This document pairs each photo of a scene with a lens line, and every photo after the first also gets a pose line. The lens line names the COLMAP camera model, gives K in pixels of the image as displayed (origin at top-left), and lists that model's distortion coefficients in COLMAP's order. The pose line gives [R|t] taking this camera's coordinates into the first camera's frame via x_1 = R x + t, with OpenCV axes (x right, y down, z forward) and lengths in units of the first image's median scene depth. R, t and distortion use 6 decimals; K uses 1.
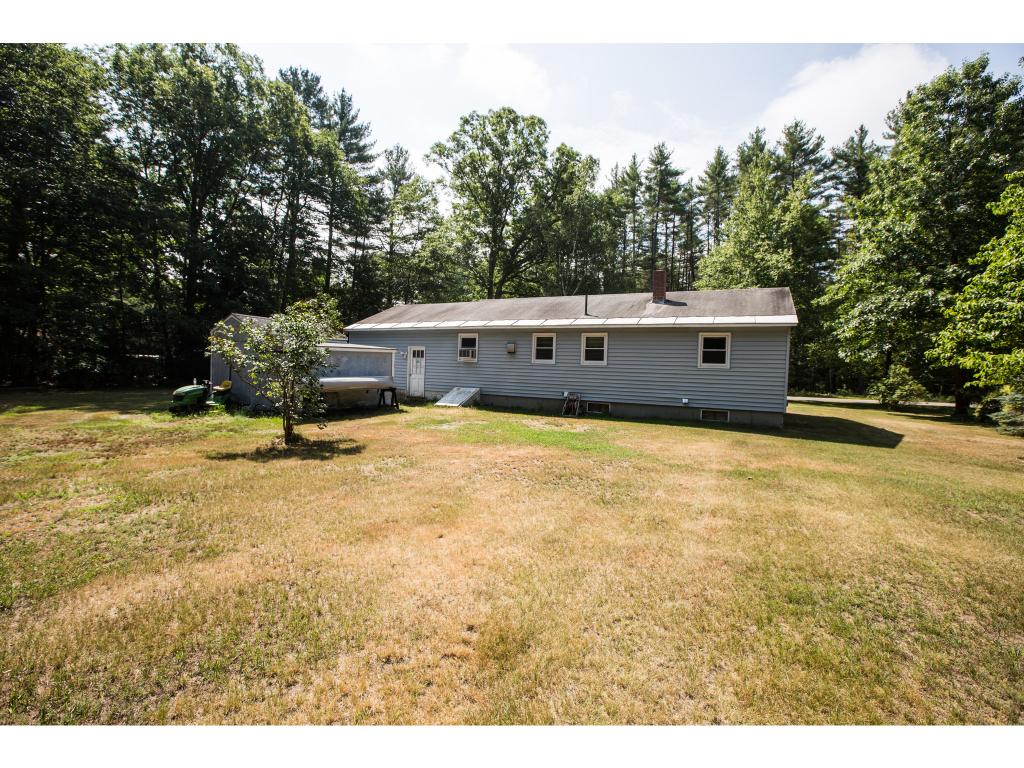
lens RADIAL K [[465.5, 0, 507.0], [0, 465.5, 374.4], [0, 0, 1]] dist [-0.037218, 0.009743]
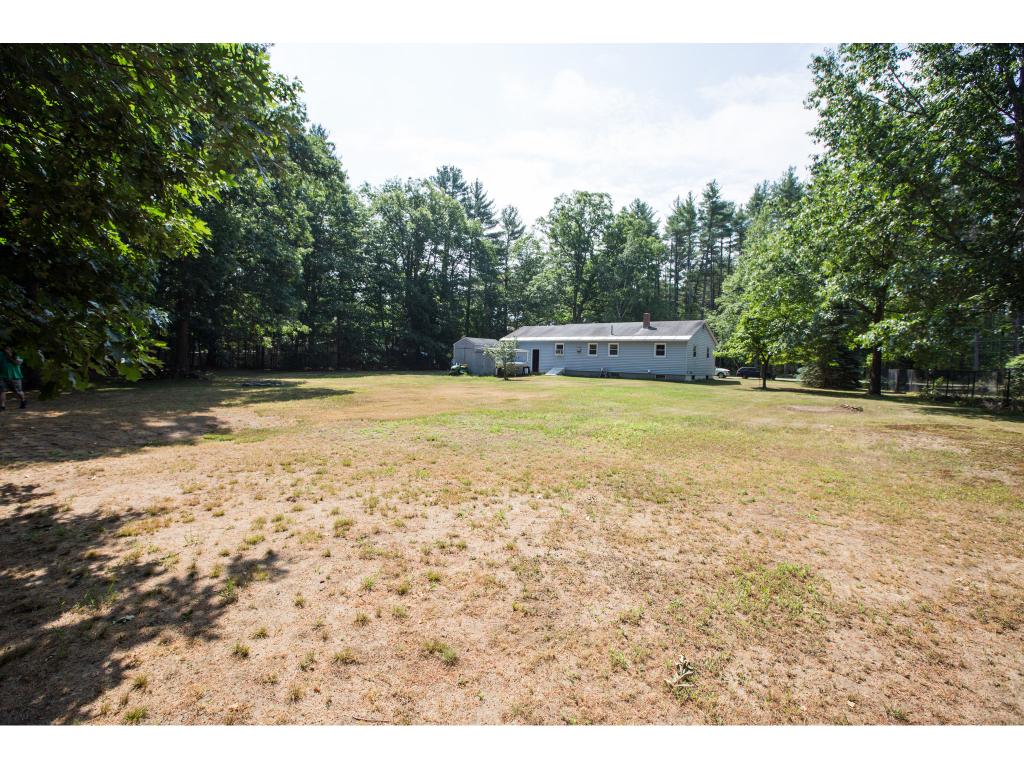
lens RADIAL K [[465.5, 0, 507.1], [0, 465.5, 383.2], [0, 0, 1]] dist [-0.037218, 0.009743]
pose [[0.980452, 0.000726, -0.196758, 0.053894], [0.005424, 0.999513, 0.030717, 0.016848], [0.196684, -0.031184, 0.979971, -0.607203]]
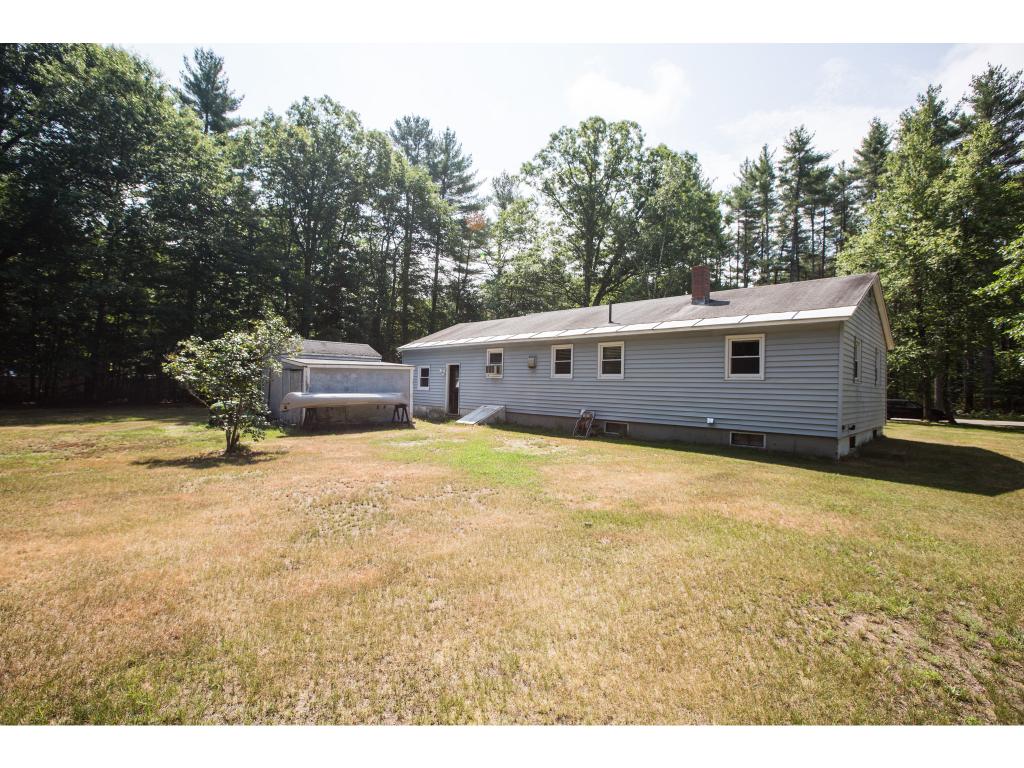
lens RADIAL K [[465.5, 0, 508.4], [0, 465.5, 376.4], [0, 0, 1]] dist [-0.037218, 0.009743]
pose [[0.951100, -0.015630, -0.308486, 0.119508], [0.002851, 0.999121, -0.041832, 0.004994], [0.308869, 0.038907, 0.950309, 0.049553]]
